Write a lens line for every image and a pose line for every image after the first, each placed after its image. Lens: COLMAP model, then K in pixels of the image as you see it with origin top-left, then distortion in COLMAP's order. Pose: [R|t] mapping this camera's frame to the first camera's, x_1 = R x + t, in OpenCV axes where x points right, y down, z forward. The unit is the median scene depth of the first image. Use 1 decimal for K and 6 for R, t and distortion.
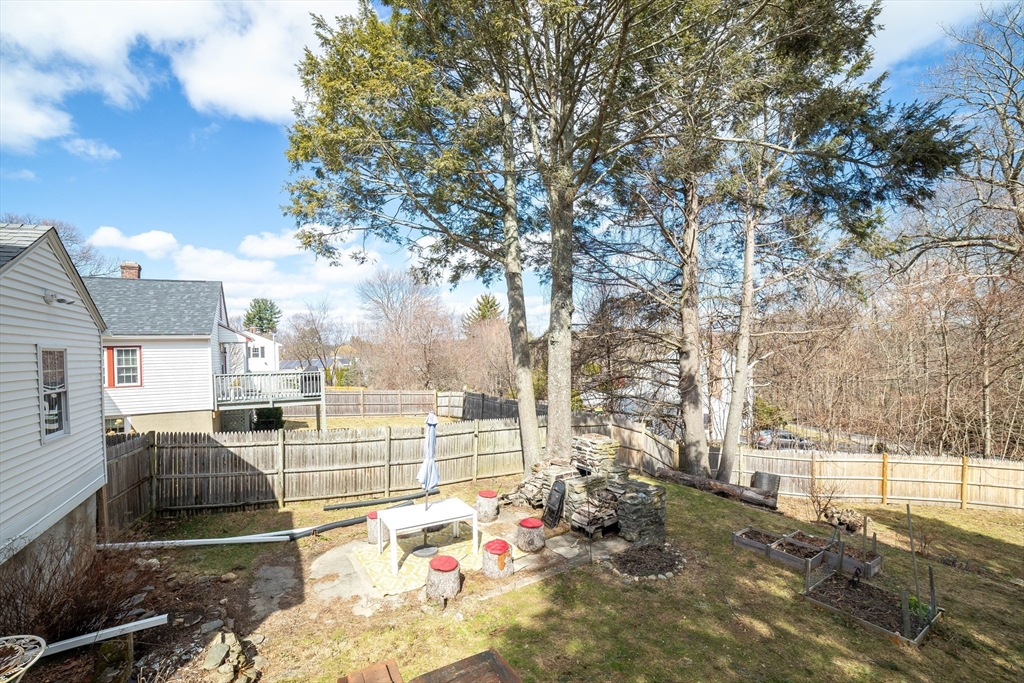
lens RADIAL K [[427.9, 0, 505.0], [0, 427.9, 355.0], [0, 0, 1]] dist [-0.104505, 0.034721]
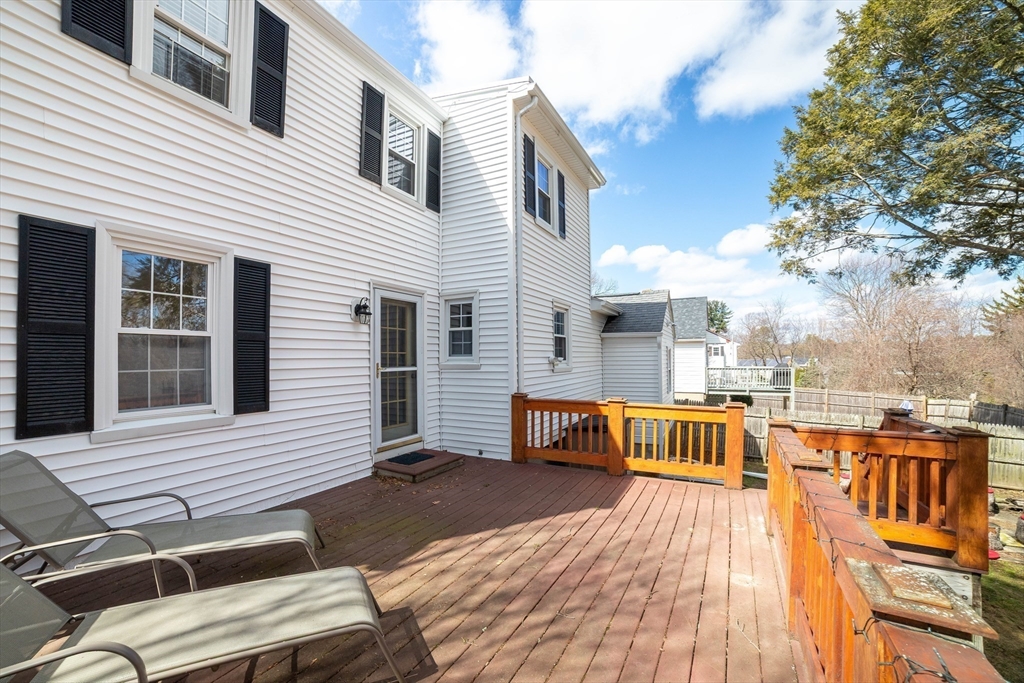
lens RADIAL K [[427.9, 0, 505.0], [0, 427.9, 355.0], [0, 0, 1]] dist [-0.104505, 0.034721]
pose [[0.551774, 0.016373, -0.833833, 0.045211], [-0.014474, 0.999845, 0.010054, 0.002071], [0.833868, 0.006522, 0.551925, -0.188036]]
